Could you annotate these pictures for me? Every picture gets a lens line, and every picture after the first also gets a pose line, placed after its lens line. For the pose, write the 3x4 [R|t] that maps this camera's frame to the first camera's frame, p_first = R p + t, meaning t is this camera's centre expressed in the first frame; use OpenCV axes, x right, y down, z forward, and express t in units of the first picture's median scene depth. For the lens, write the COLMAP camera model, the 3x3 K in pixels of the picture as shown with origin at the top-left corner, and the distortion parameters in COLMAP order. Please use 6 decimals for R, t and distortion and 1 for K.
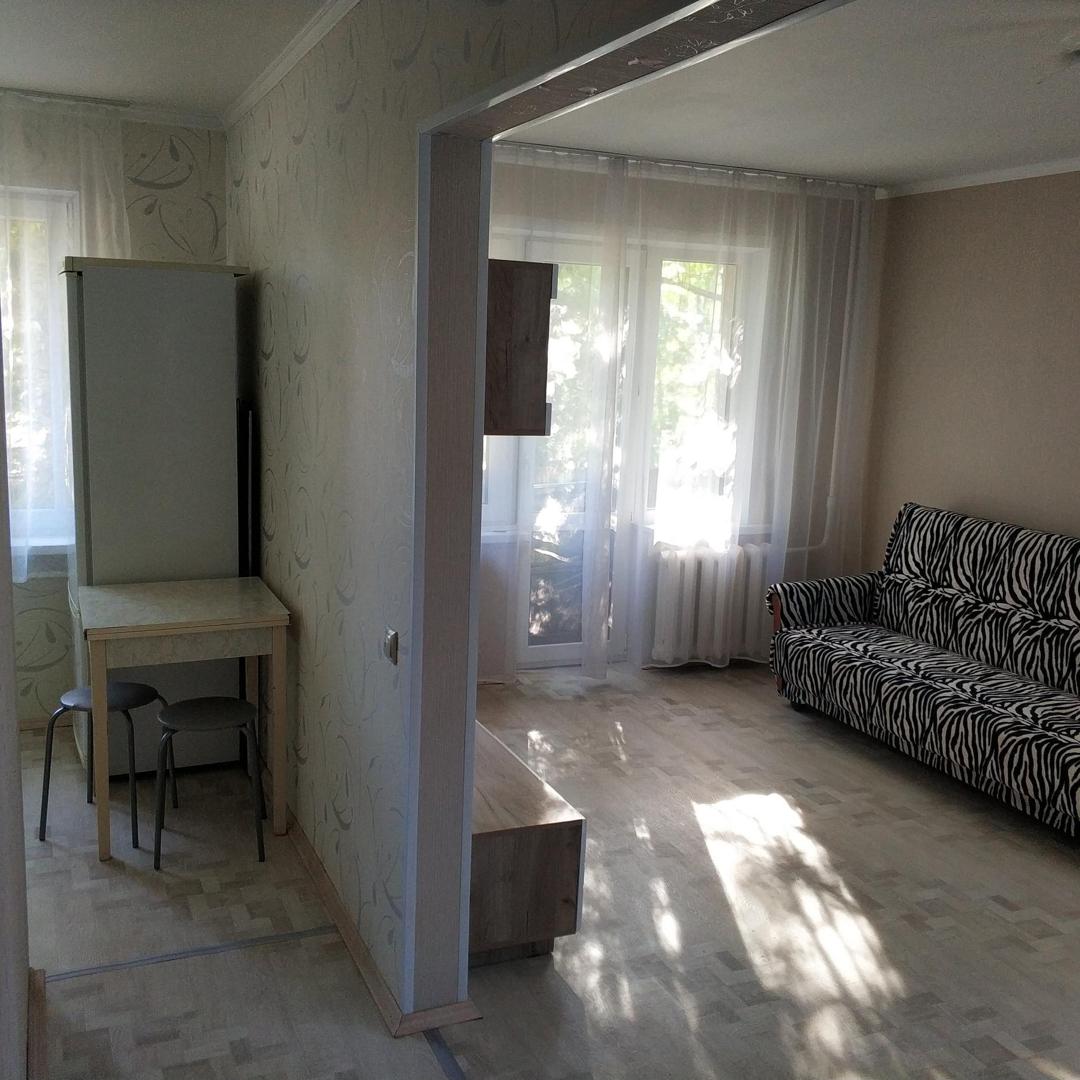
lens RADIAL K [[1118.3, 0, 538.3], [0, 1118.3, 532.6], [0, 0, 1]] dist [-0.023141, 0.000000]
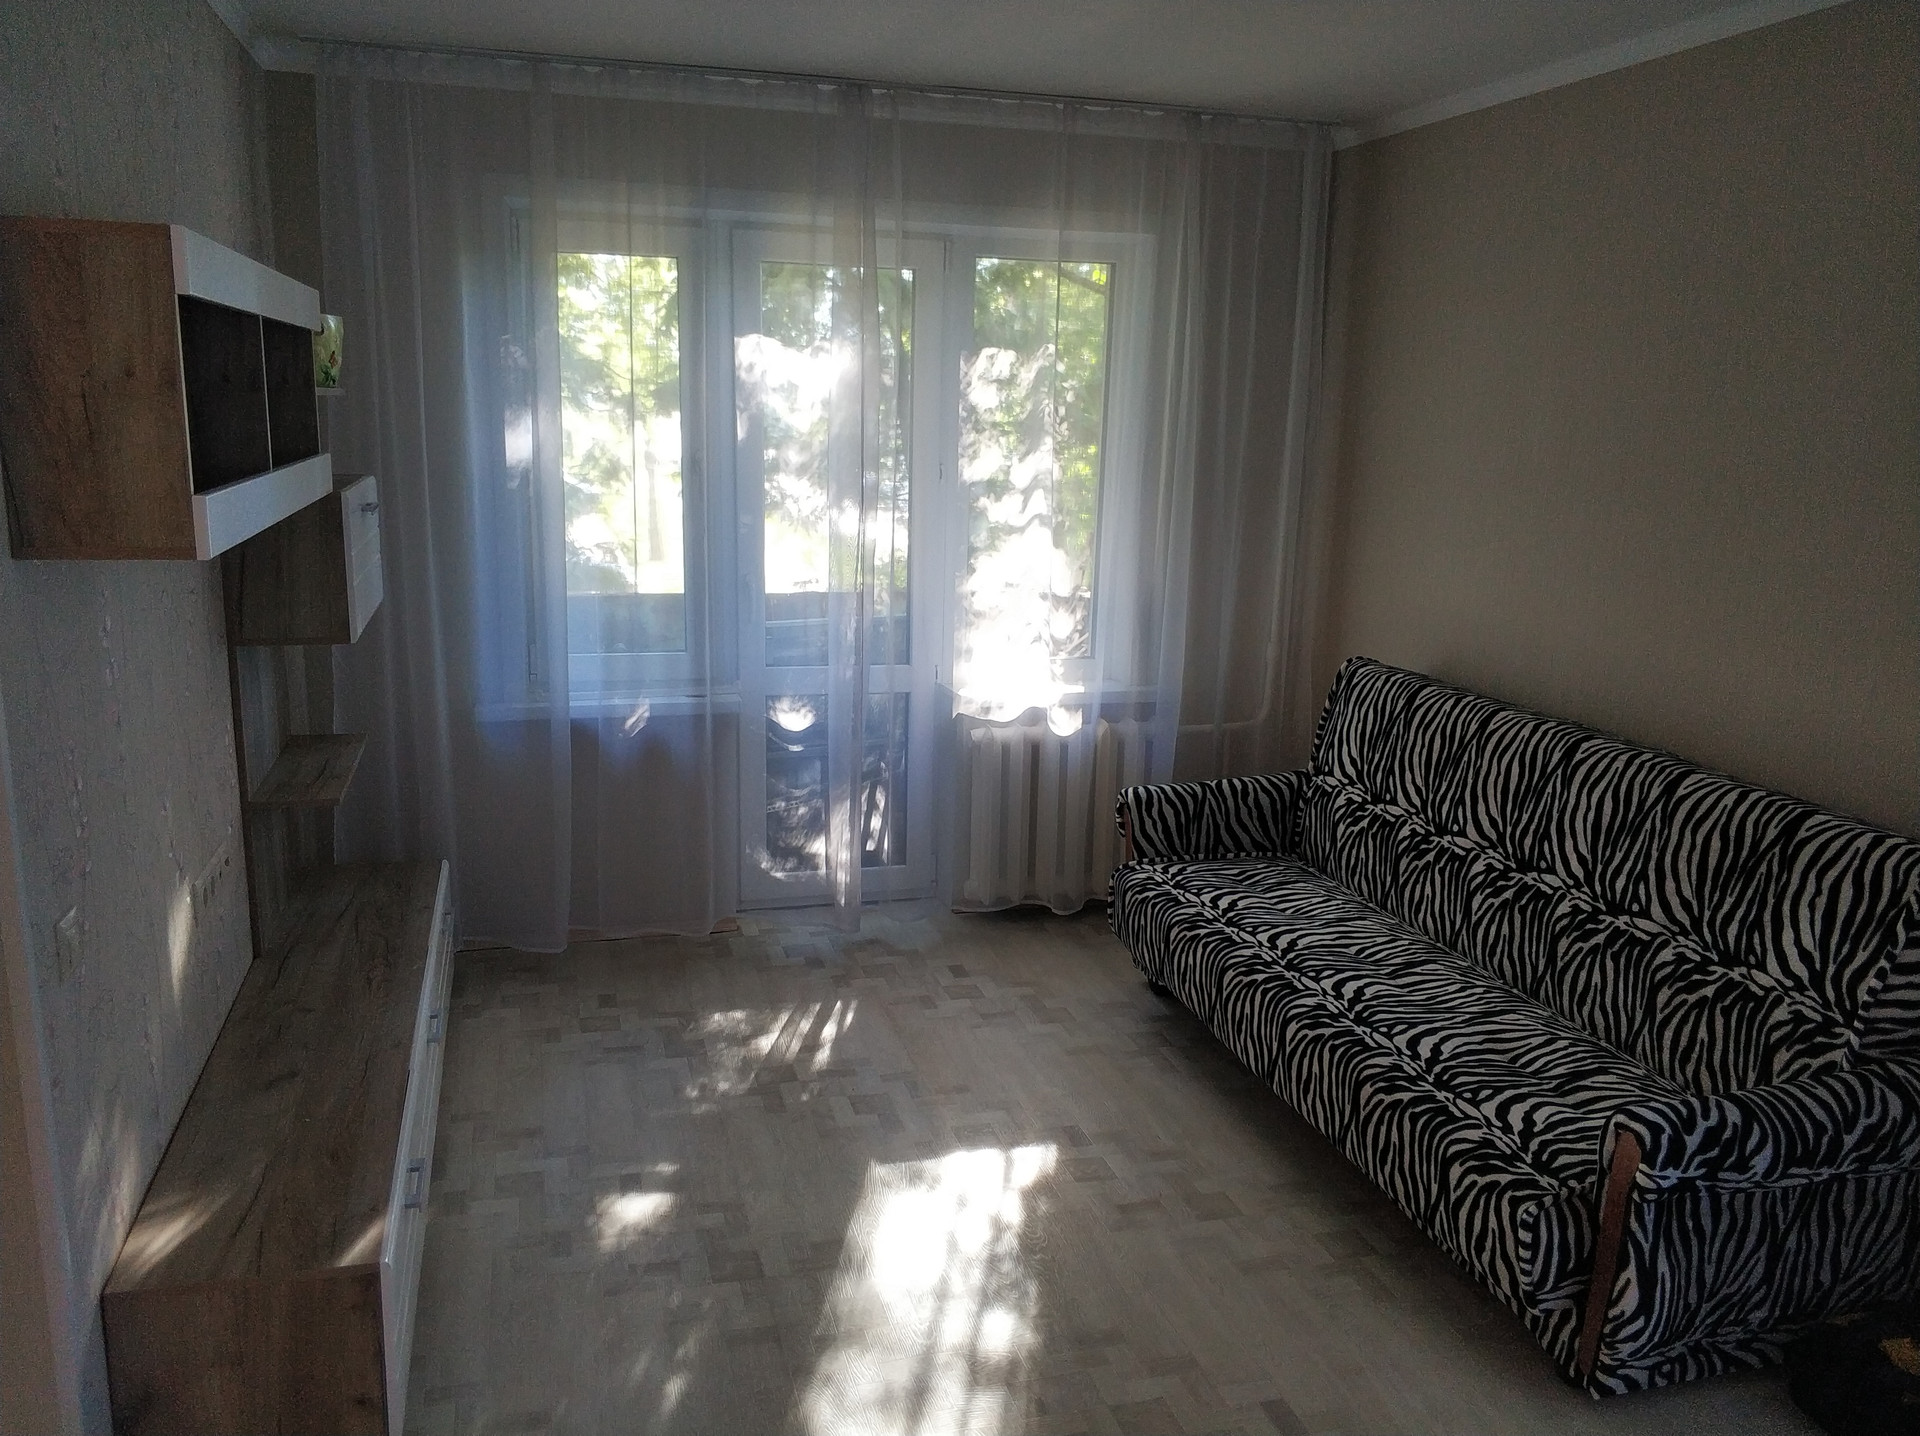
lens RADIAL K [[1506.4, 0, 963.7], [0, 1506.4, 719.9], [0, 0, 1]] dist [0.009216, -0.001842]
pose [[0.991661, 0.015979, -0.127879, 0.236278], [-0.011337, 0.999253, 0.036951, -0.021377], [0.128374, -0.035194, 0.991101, 0.176837]]
